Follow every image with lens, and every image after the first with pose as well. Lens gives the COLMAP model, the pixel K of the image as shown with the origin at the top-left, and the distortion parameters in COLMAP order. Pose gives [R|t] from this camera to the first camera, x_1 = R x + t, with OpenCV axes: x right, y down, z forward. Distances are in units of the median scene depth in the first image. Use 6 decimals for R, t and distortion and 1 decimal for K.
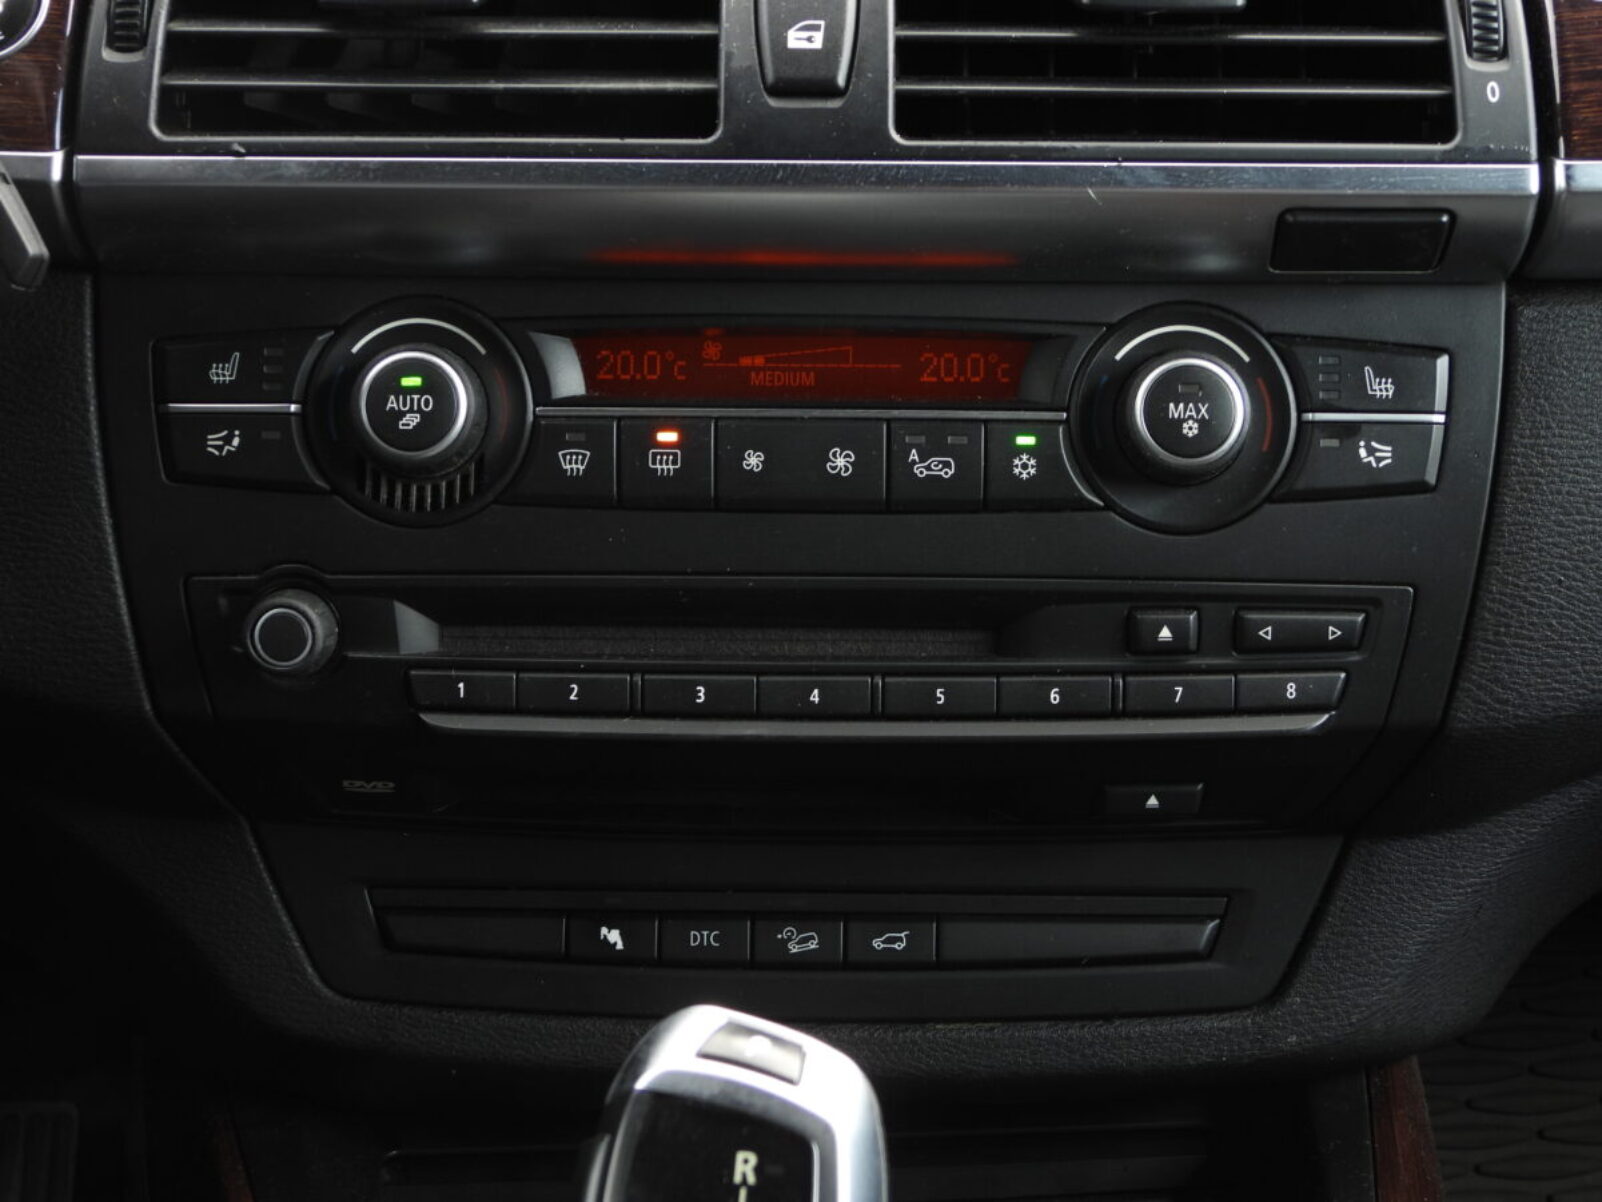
lens RADIAL K [[3274.3, 0, 801.0], [0, 3274.3, 601.0], [0, 0, 1]] dist [-0.068035, -0.352919]
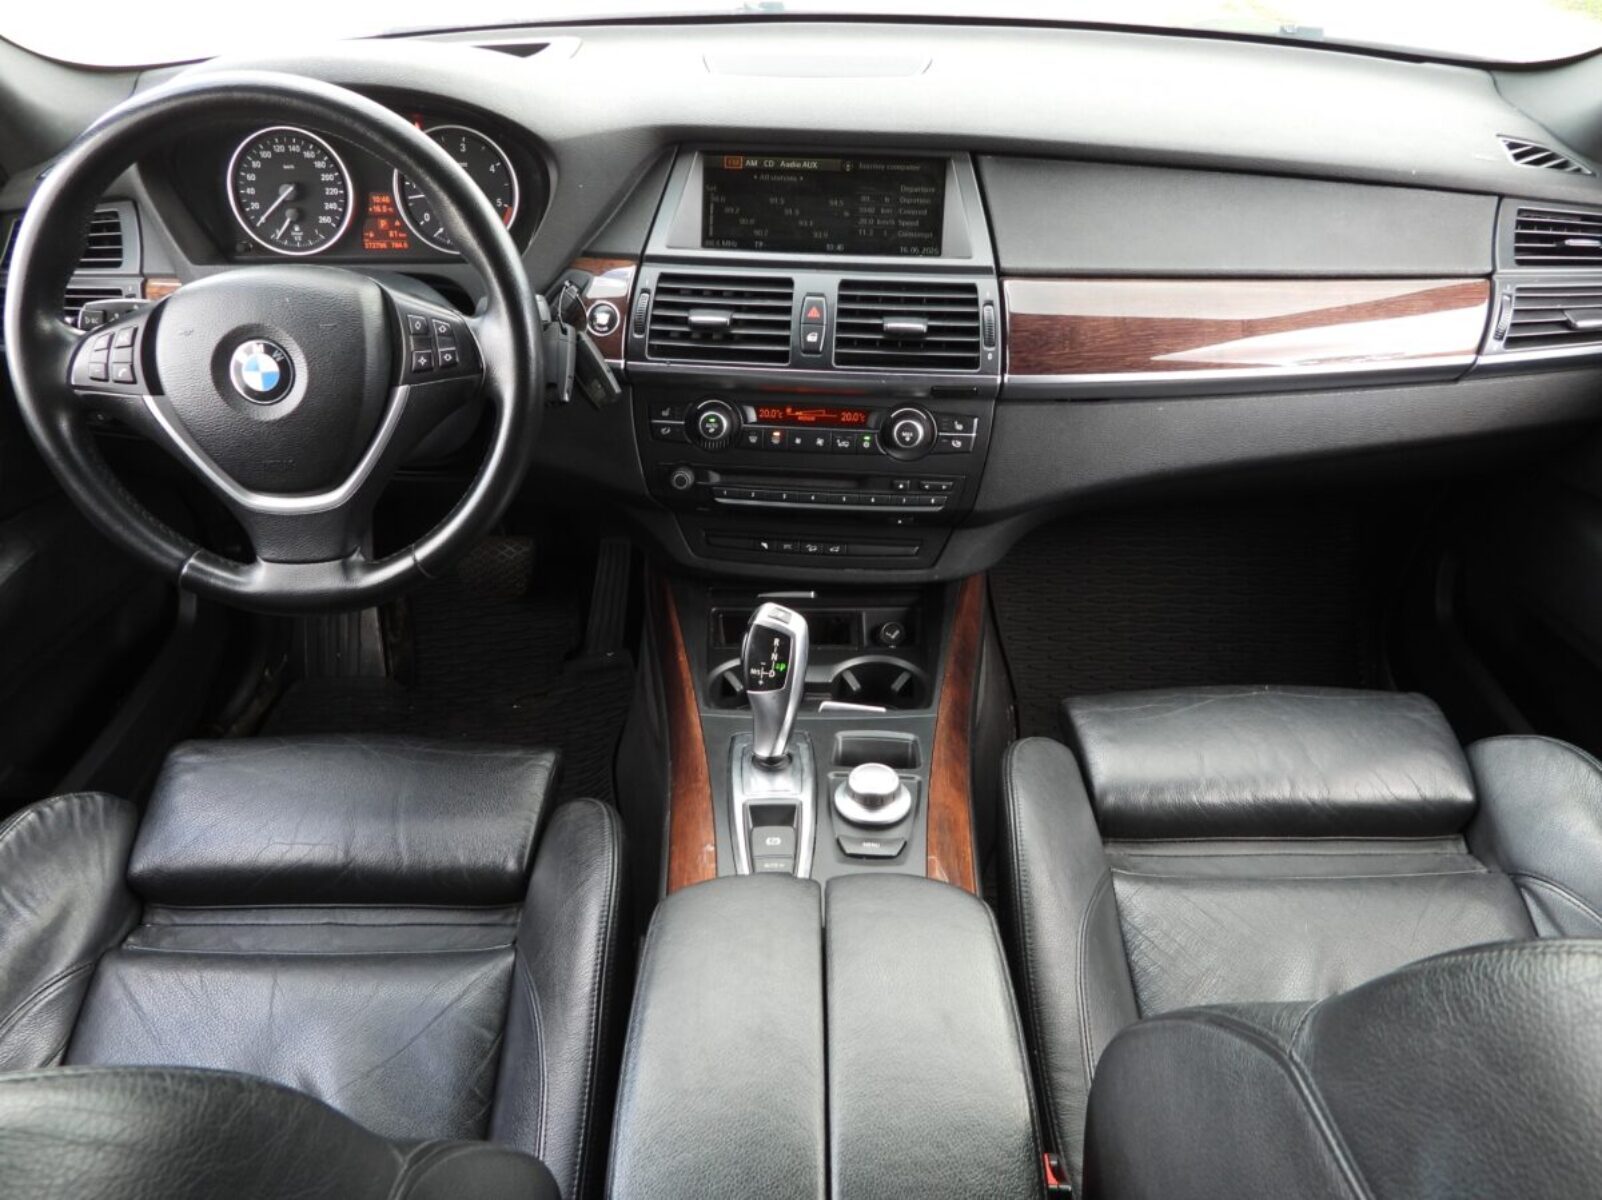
lens RADIAL K [[1219.9, 0, 801.0], [0, 1219.9, 600.0], [0, 0, 1]] dist [-0.009787, 0.000495]
pose [[0.996696, 0.043298, -0.068722, 0.100252], [-0.021908, 0.958023, 0.285853, -0.284190], [0.078214, -0.283403, 0.955806, -0.473144]]
